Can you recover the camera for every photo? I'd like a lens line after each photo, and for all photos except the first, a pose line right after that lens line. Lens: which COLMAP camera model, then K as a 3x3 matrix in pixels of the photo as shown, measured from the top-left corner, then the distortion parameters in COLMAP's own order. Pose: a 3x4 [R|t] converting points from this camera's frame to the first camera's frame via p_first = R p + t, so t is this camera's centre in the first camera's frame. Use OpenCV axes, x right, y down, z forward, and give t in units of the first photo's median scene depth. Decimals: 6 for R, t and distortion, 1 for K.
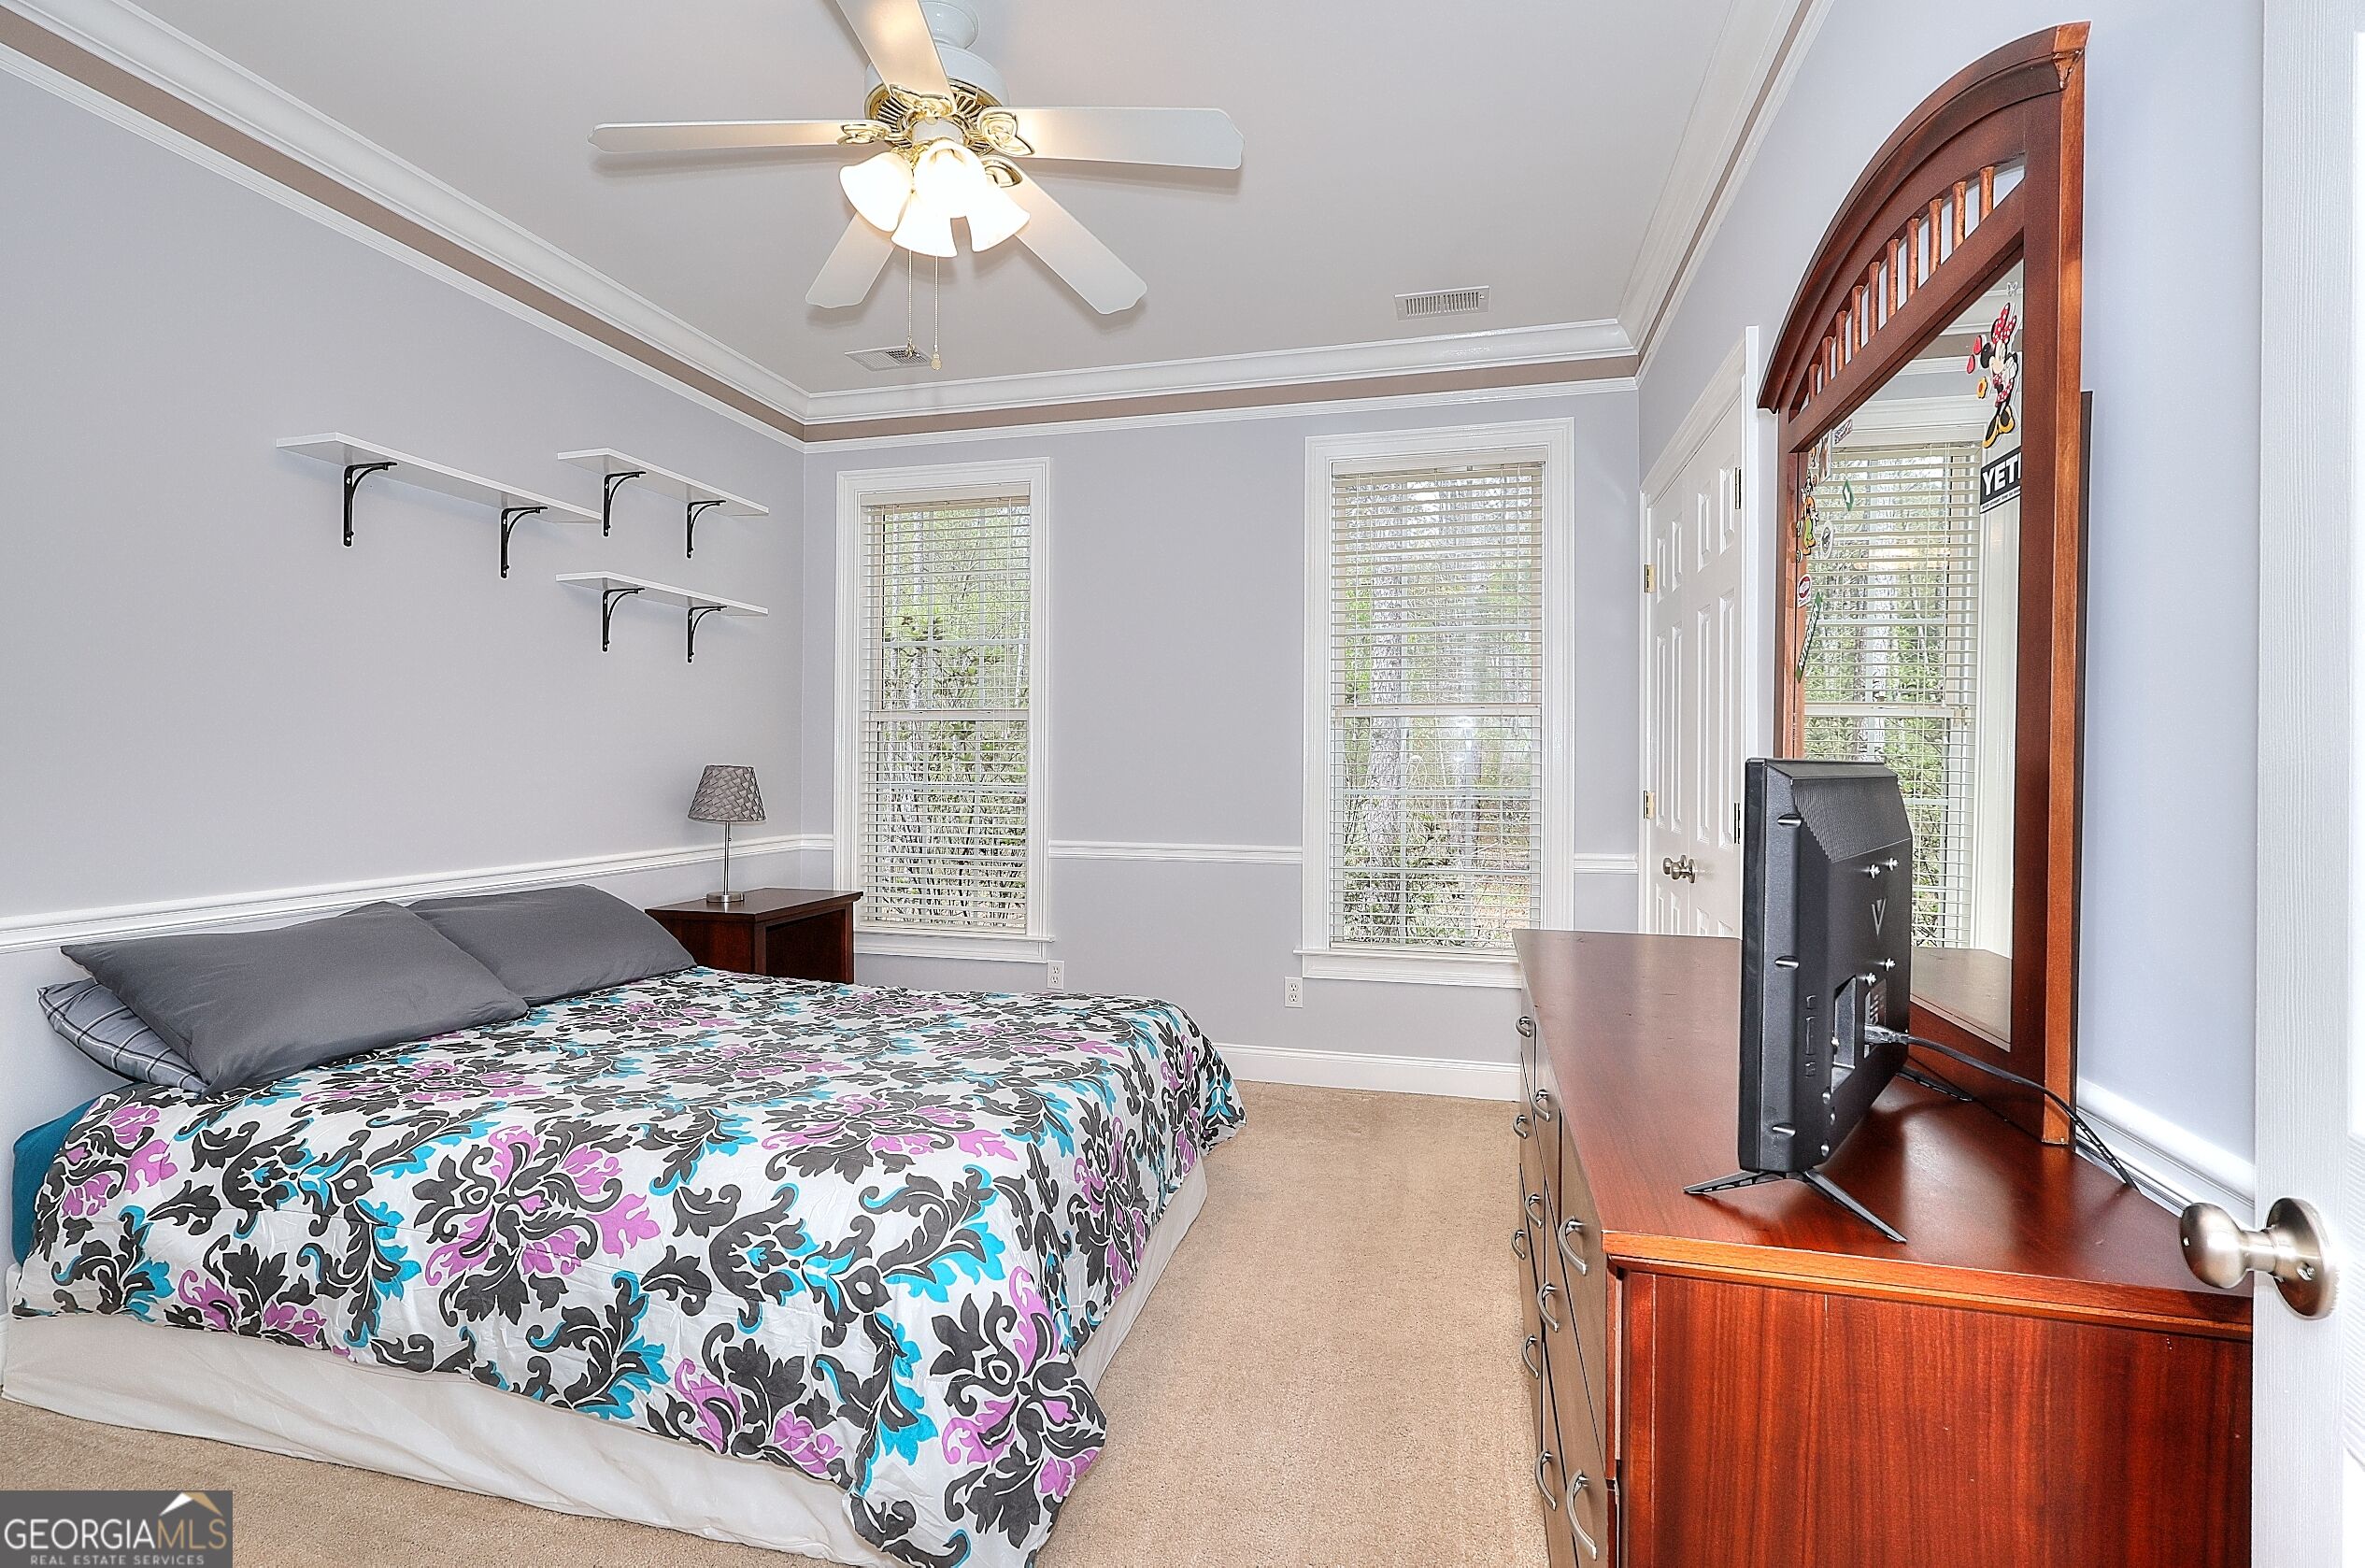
lens RADIAL K [[1090.3, 0, 1186.6], [0, 1090.3, 777.7], [0, 0, 1]] dist [-0.001443, 0.001035]
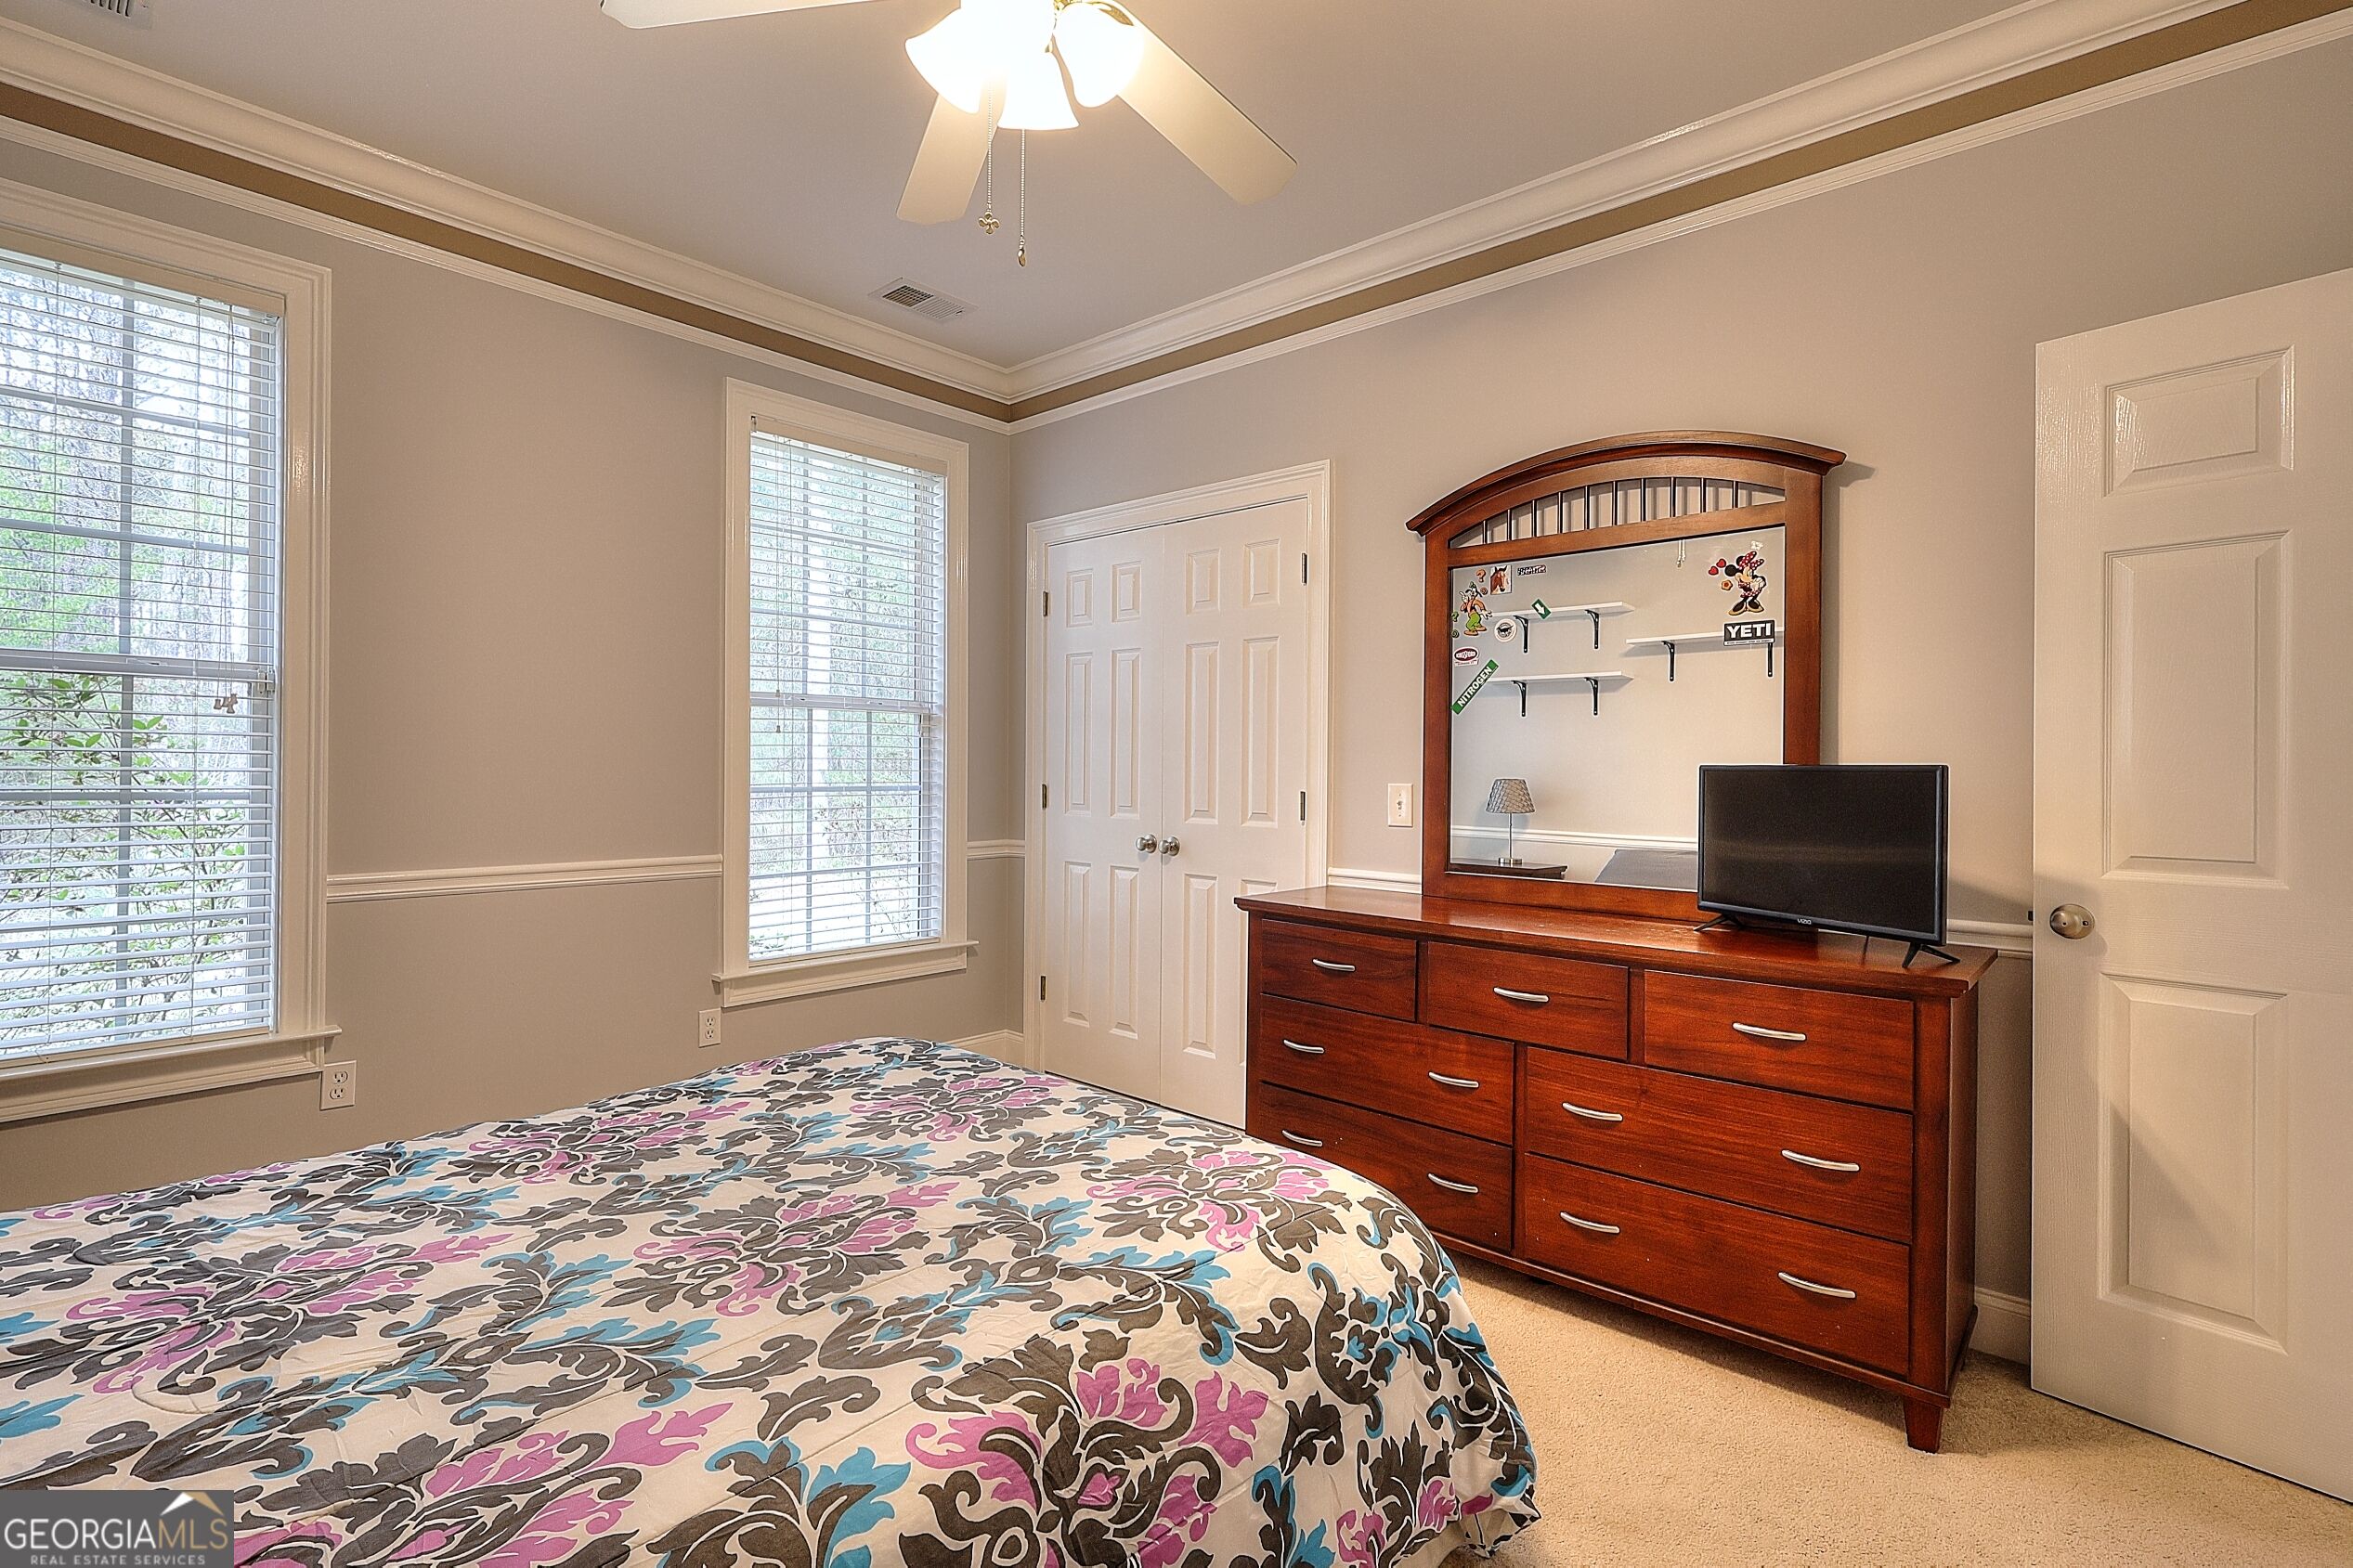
lens RADIAL K [[1083.3, 0, 1177.6], [0, 1083.3, 777.2], [0, 0, 1]] dist [-0.003456, 0.000913]
pose [[0.462061, -0.012340, 0.886762, -1.122320], [0.002374, 0.999917, 0.012678, -0.014457], [-0.886845, -0.003753, 0.462052, 0.691332]]
